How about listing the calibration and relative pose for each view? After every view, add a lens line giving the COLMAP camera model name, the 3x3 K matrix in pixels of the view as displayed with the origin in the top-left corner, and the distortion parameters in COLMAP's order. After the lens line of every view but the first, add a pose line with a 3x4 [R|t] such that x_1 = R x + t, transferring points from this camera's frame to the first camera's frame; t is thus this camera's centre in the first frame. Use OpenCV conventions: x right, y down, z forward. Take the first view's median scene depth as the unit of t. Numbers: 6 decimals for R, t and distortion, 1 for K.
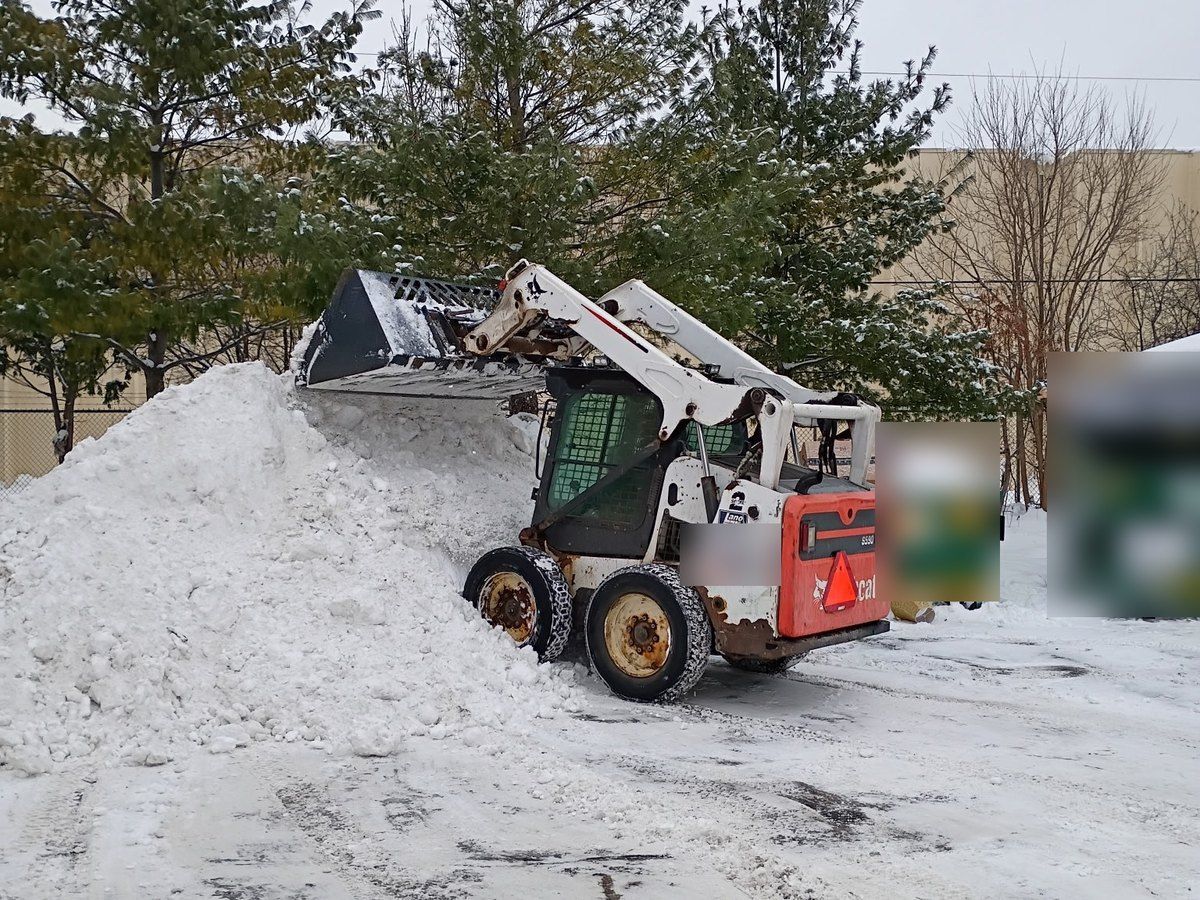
lens RADIAL K [[1412.8, 0, 607.0], [0, 1412.8, 435.8], [0, 0, 1]] dist [0.086480, 0.010899]
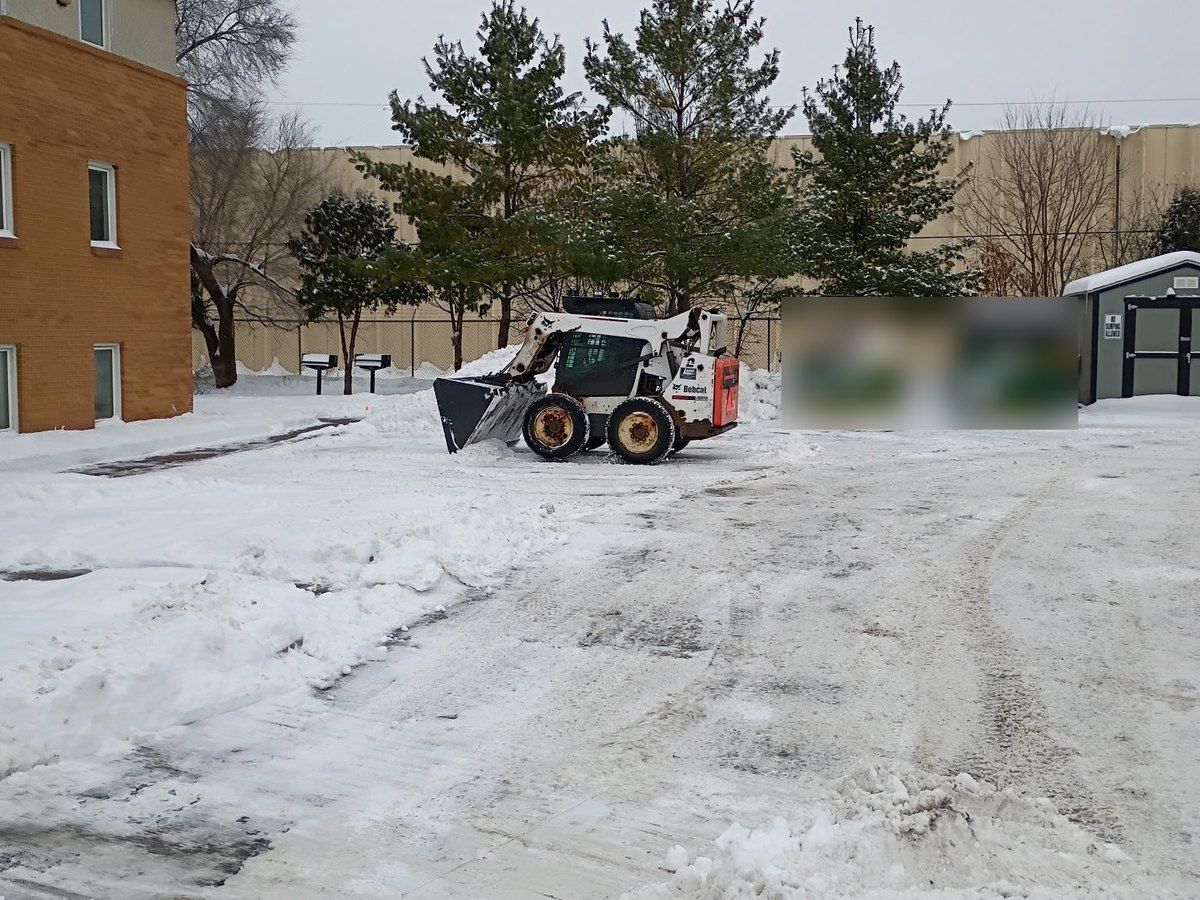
lens RADIAL K [[1412.8, 0, 607.0], [0, 1412.8, 435.8], [0, 0, 1]] dist [0.086480, 0.010899]
pose [[0.973161, 0.014744, -0.229652, 0.244326], [-0.000098, 0.997972, 0.063658, 0.015508], [0.230125, -0.061927, 0.971189, -0.795293]]
